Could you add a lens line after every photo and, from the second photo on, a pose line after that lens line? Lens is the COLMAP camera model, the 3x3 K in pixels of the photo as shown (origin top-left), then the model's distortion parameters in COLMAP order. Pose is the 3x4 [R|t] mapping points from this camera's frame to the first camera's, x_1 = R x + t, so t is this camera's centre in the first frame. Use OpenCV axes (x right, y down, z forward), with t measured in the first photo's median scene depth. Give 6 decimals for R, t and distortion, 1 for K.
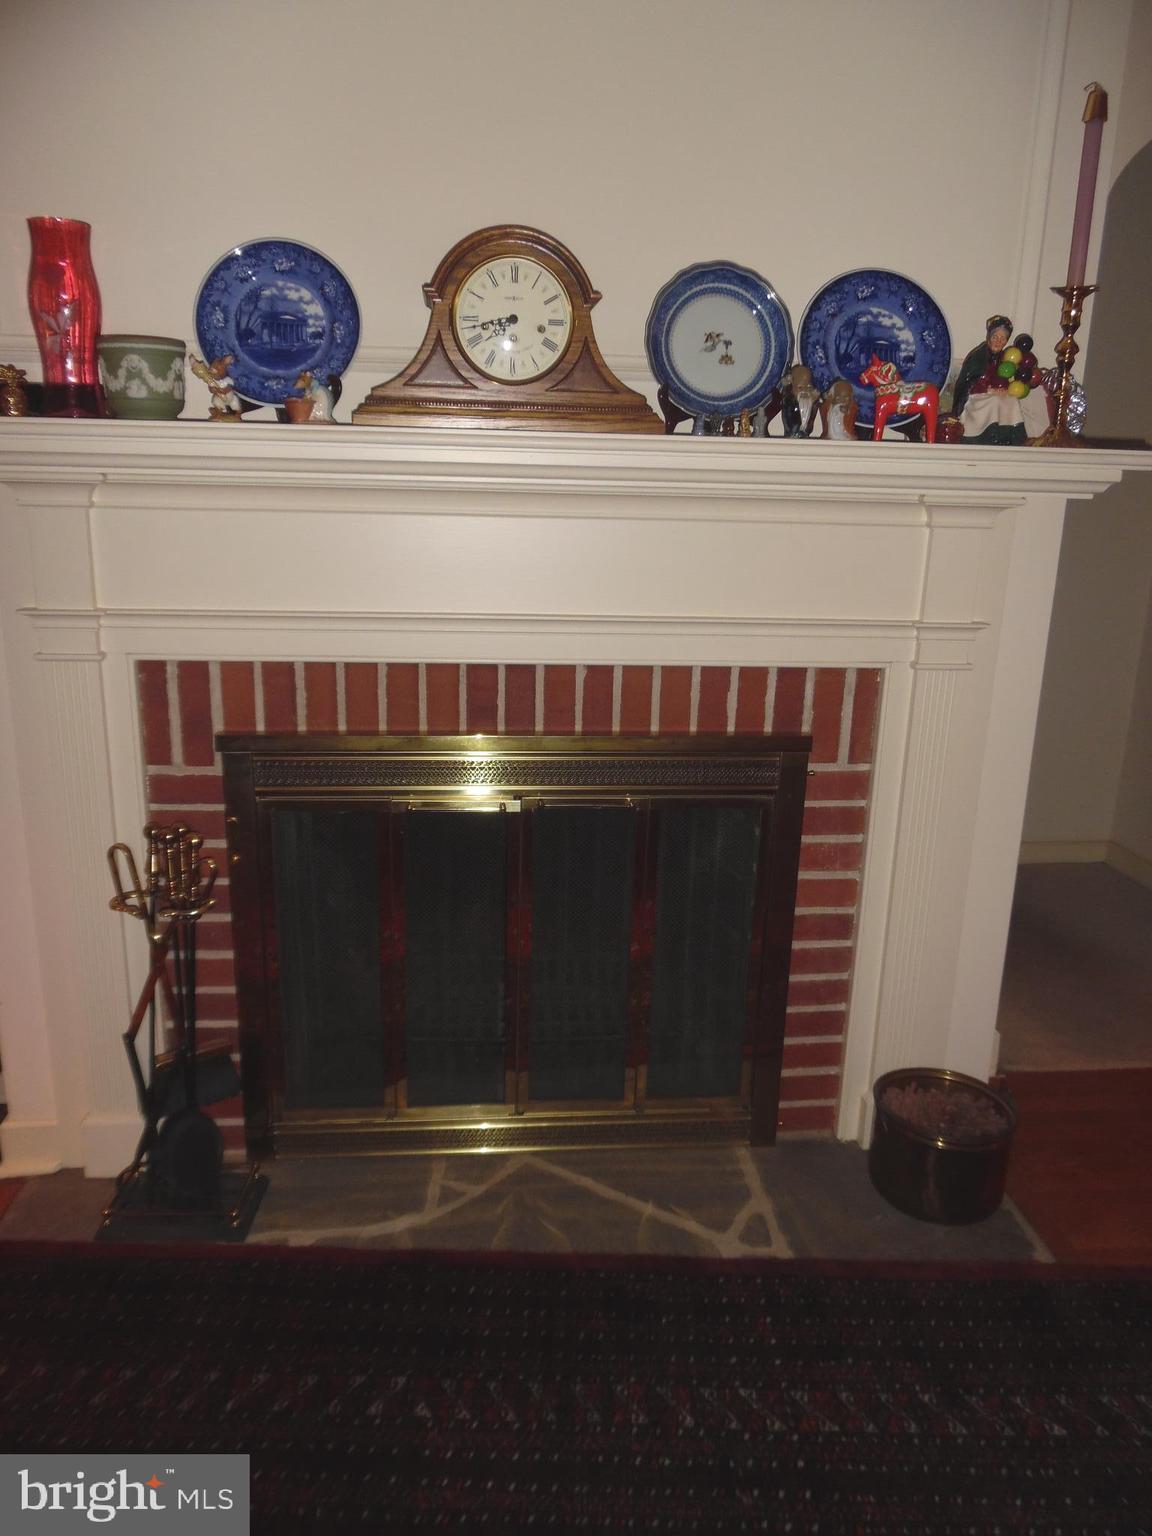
lens RADIAL K [[1077.1, 0, 577.5], [0, 1077.1, 761.2], [0, 0, 1]] dist [-0.008163, 0.009977]
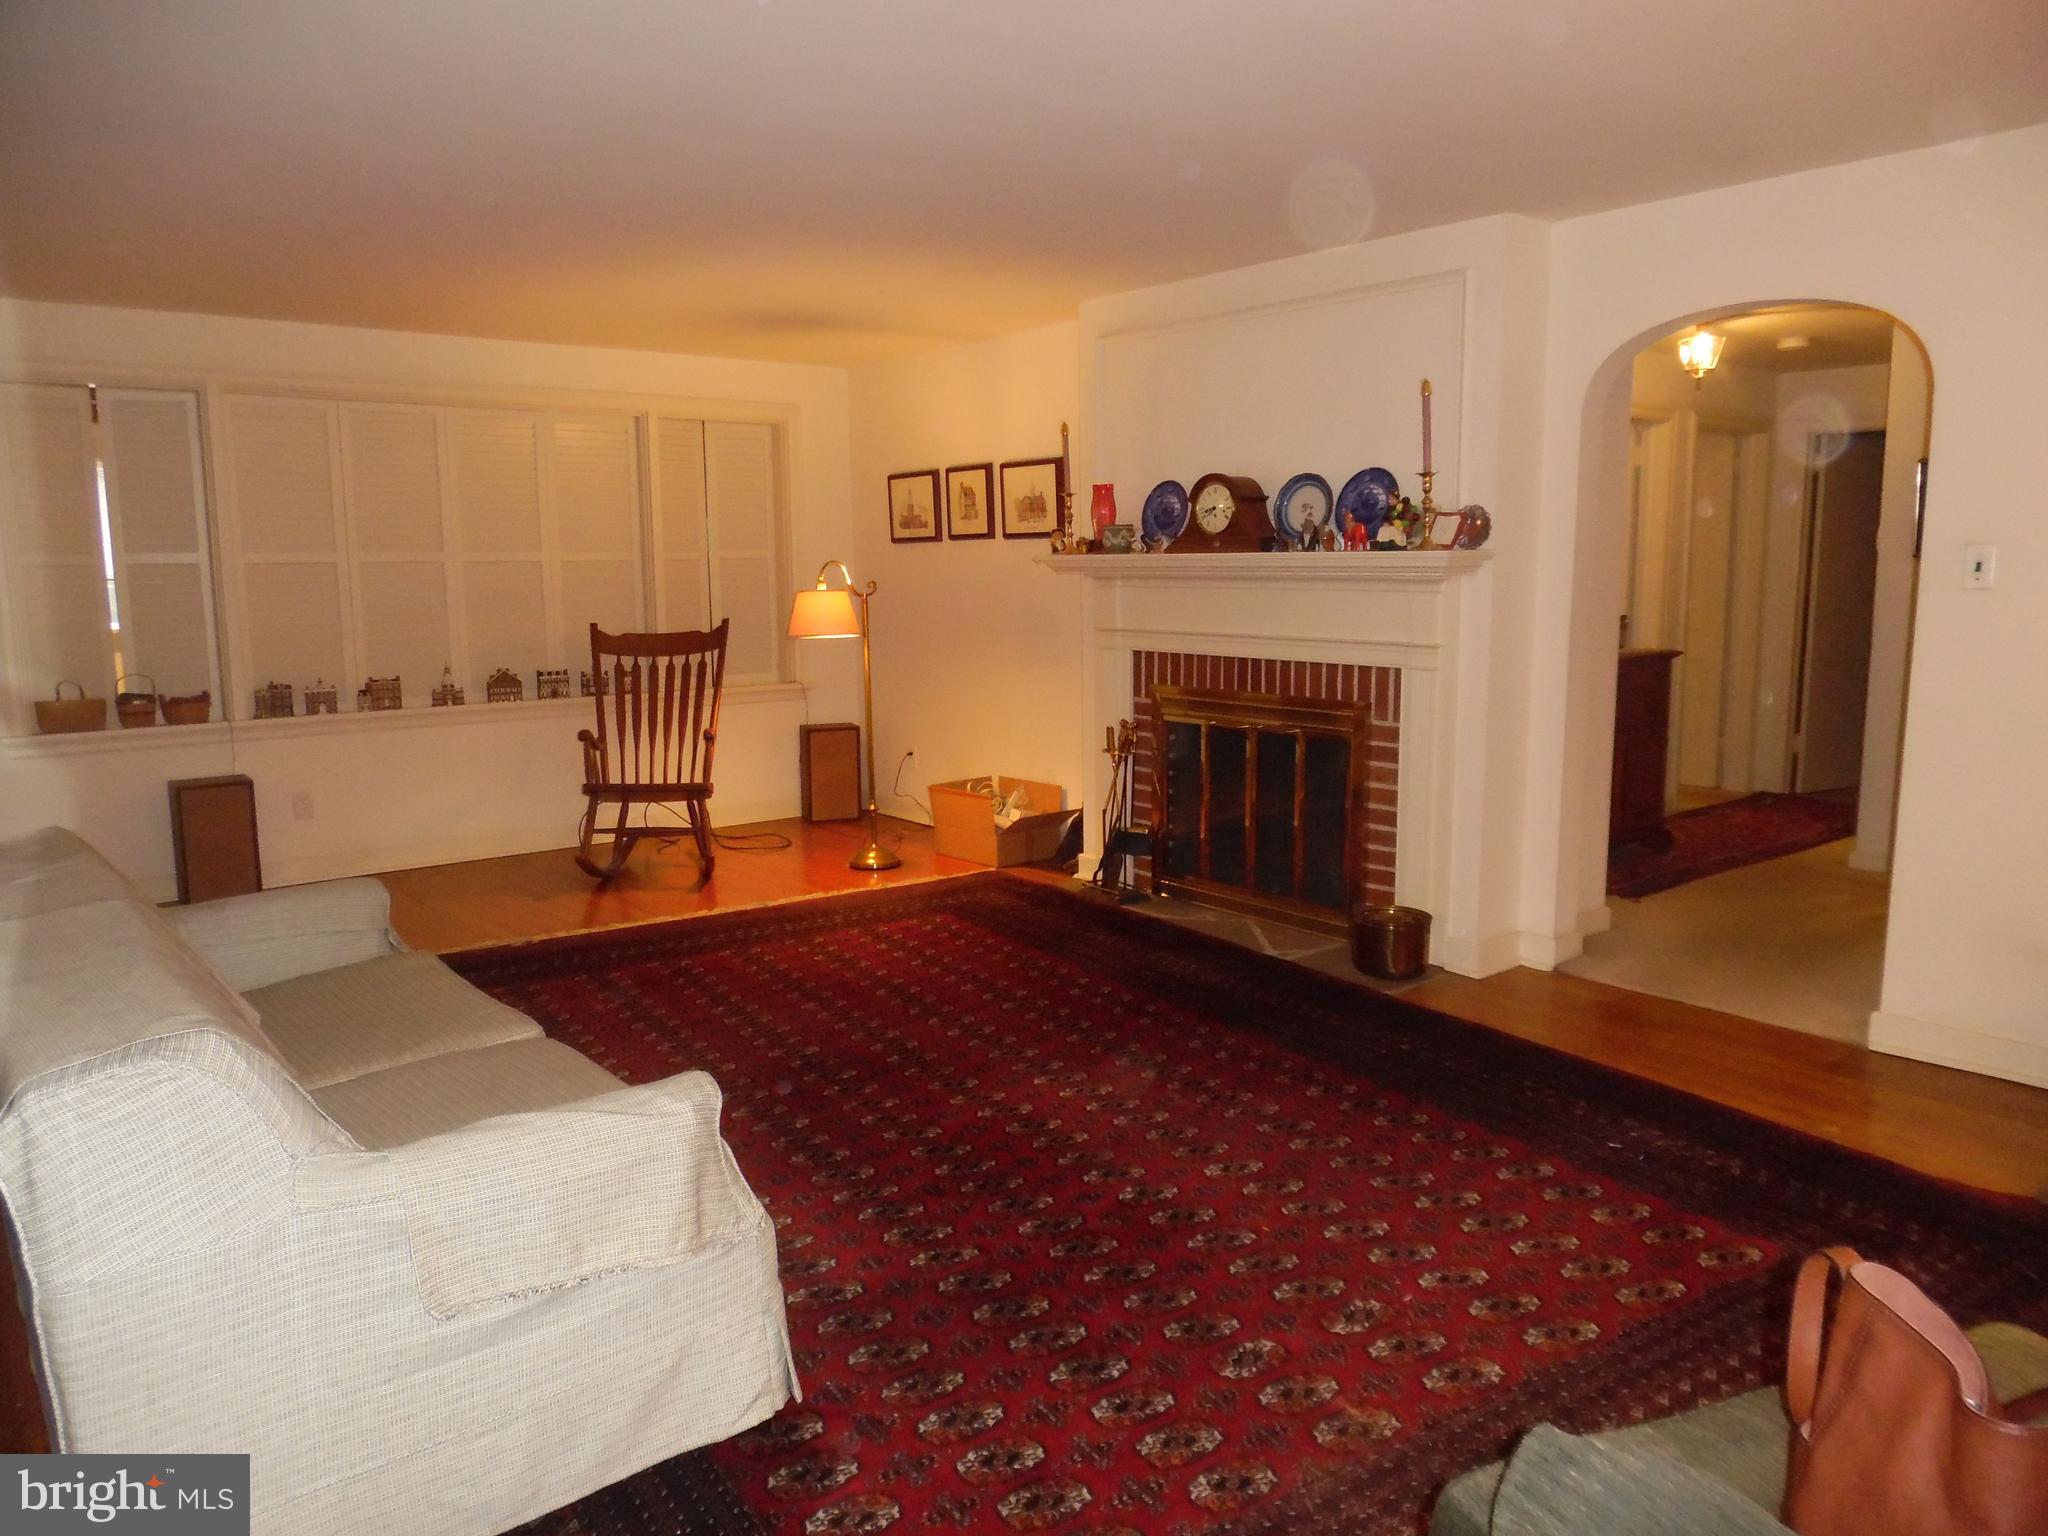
lens RADIAL K [[1436.1, 0, 1023.0], [0, 1436.1, 771.0], [0, 0, 1]] dist [-0.008163, 0.009977]
pose [[0.549368, 0.093293, -0.830356, 2.088492], [-0.187684, 0.982132, -0.013828, 0.253172], [0.814229, 0.163441, 0.557062, -0.902035]]
